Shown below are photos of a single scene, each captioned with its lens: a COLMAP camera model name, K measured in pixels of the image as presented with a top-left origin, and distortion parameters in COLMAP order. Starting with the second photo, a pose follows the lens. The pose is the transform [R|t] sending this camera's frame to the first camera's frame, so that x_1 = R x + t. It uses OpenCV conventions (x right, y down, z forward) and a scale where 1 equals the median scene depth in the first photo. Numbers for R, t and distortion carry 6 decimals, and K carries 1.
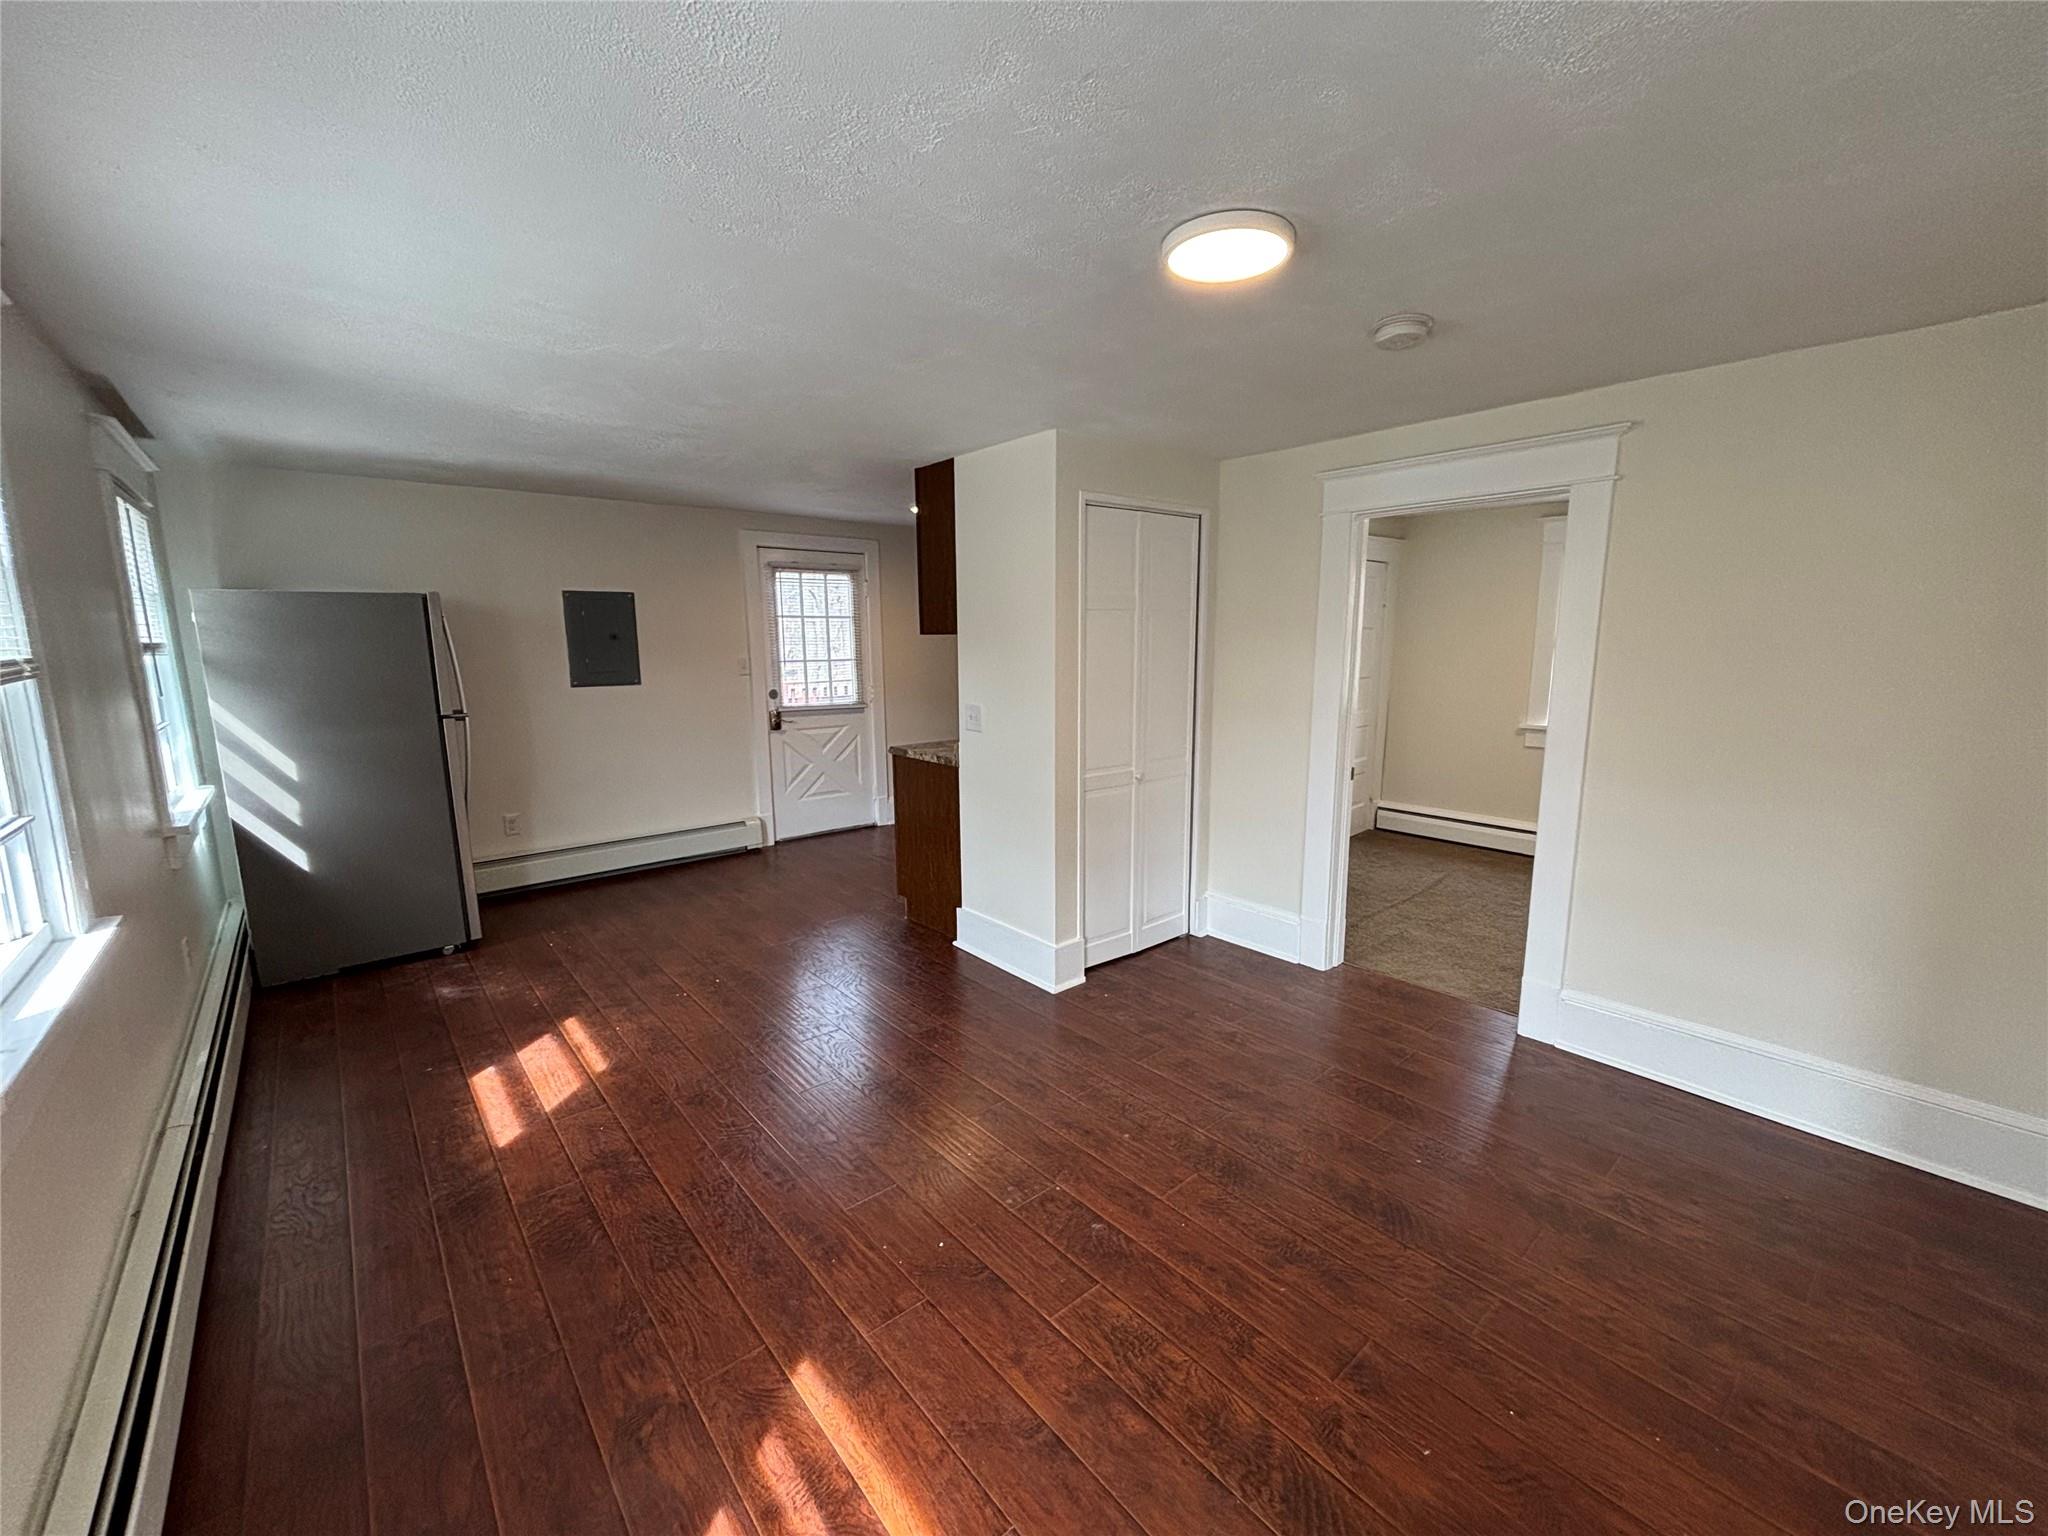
lens RADIAL K [[820.0, 0, 1044.6], [0, 820.0, 774.1], [0, 0, 1]] dist [0.000801, 0.000097]
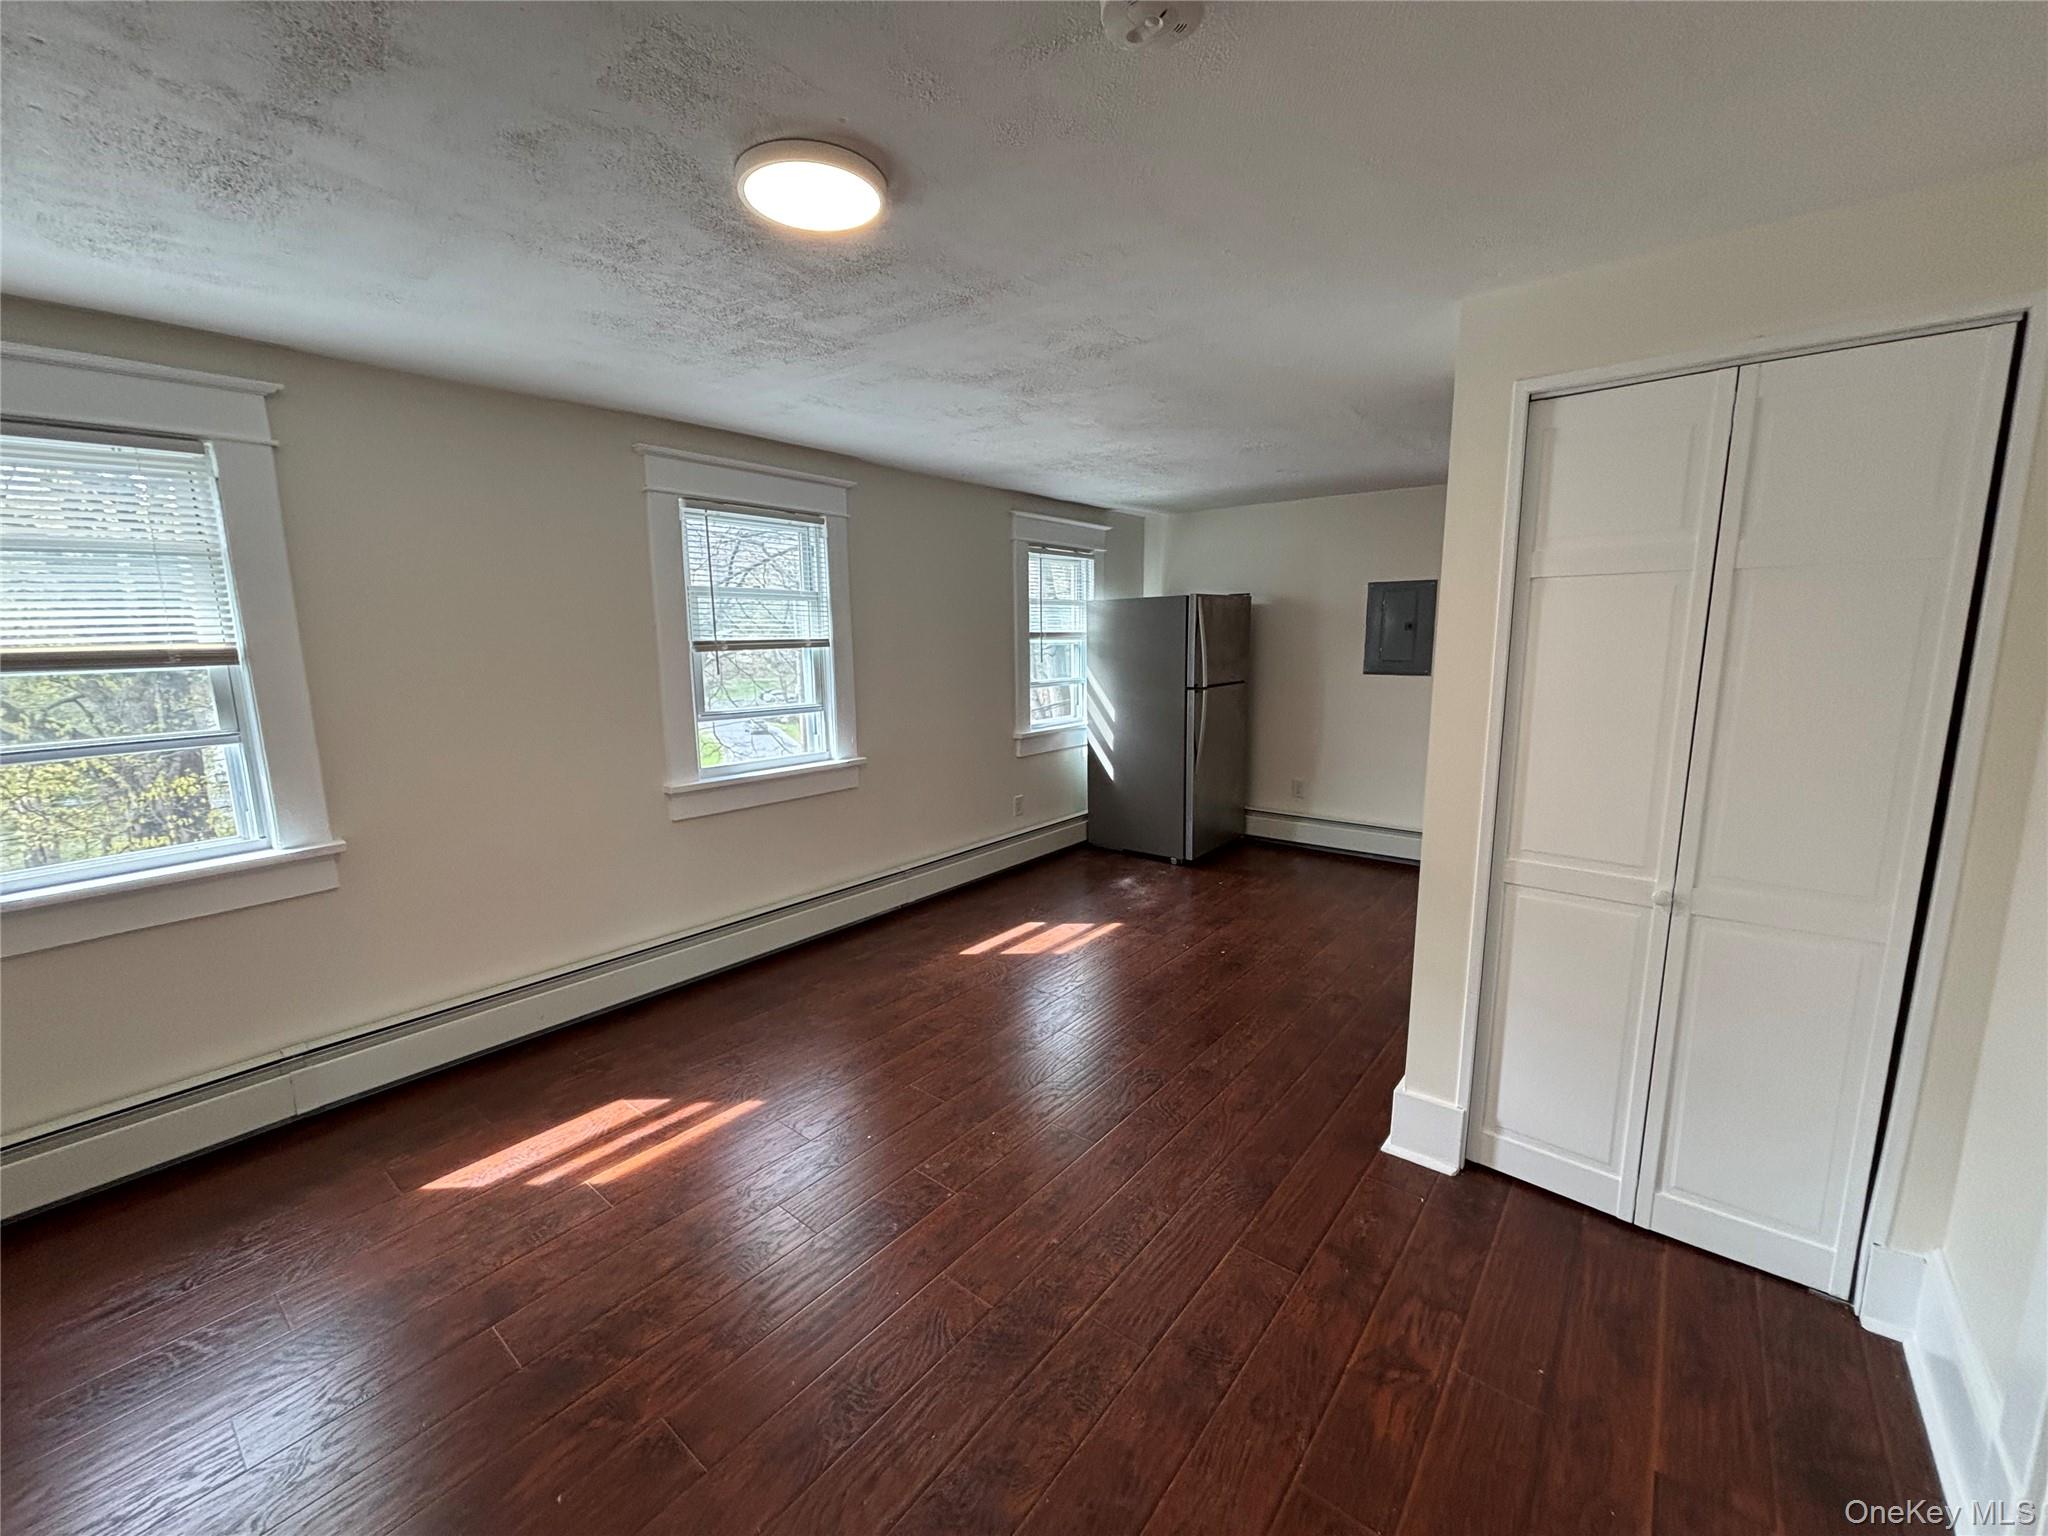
lens RADIAL K [[822.0, 0, 1013.7], [0, 822.0, 762.3], [0, 0, 1]] dist [-0.001345, -0.000158]
pose [[0.148652, 0.154565, -0.976736, 0.373126], [-0.152624, 0.979461, 0.131768, -0.057947], [0.977041, 0.129486, 0.169189, 0.347524]]
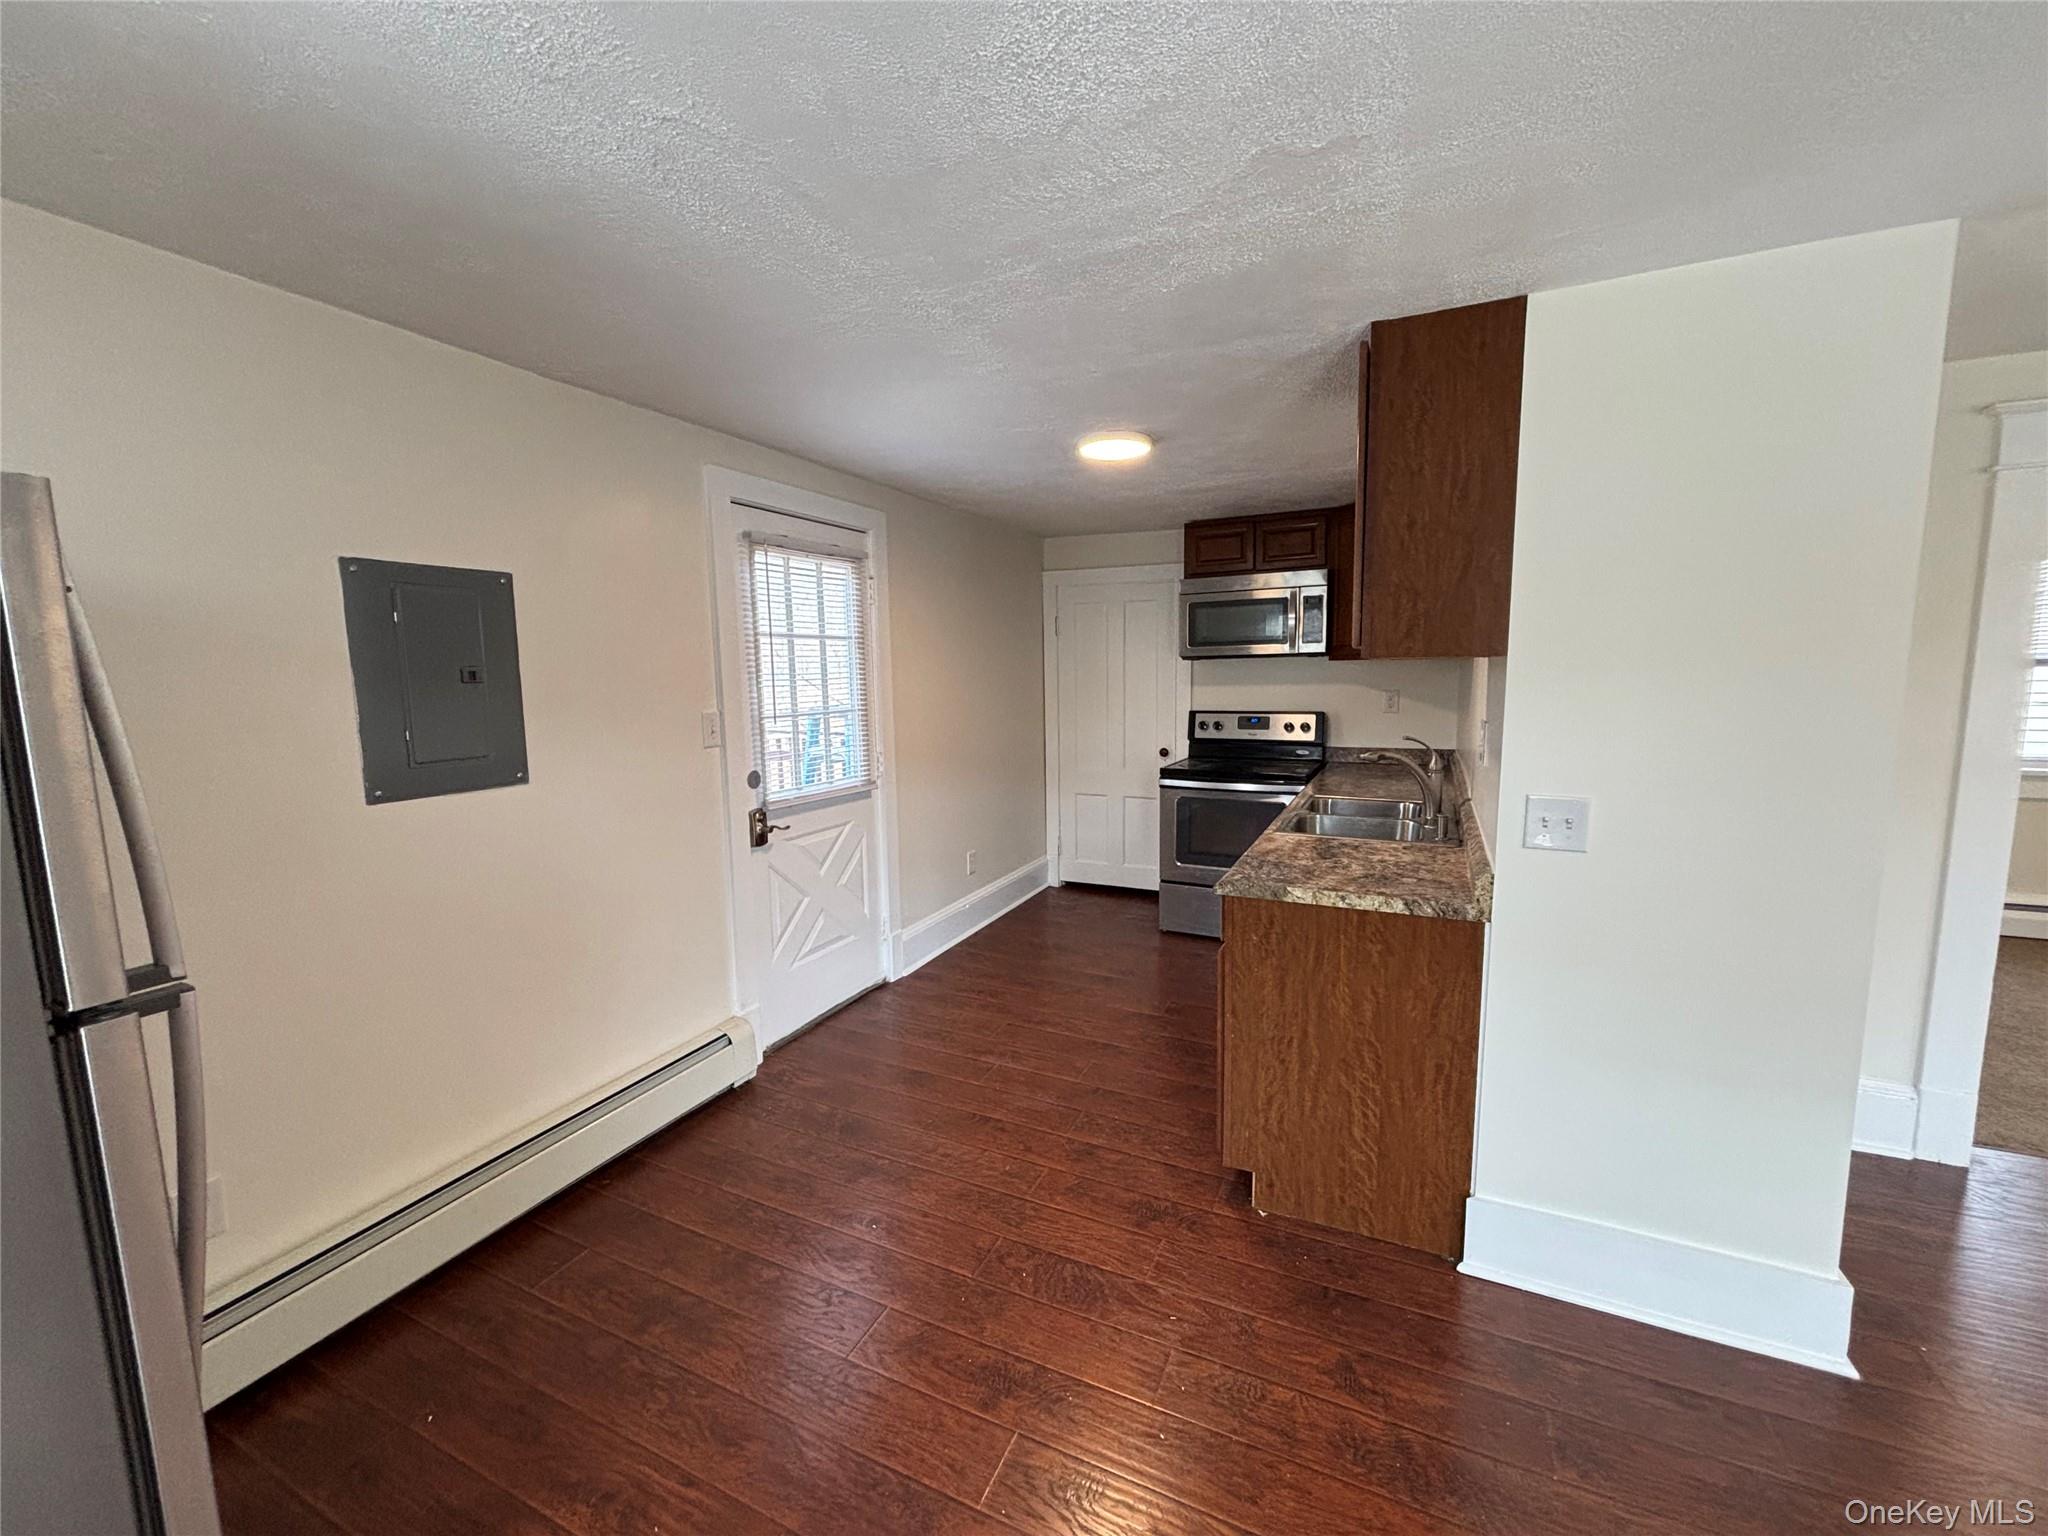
lens RADIAL K [[824.8, 0, 1028.1], [0, 824.8, 770.7], [0, 0, 1]] dist [0.007270, 0.000781]
pose [[0.916539, -0.059890, 0.395436, -0.395988], [0.077374, 0.996598, -0.028399, -0.077594], [-0.392390, 0.056626, 0.918054, 0.459931]]
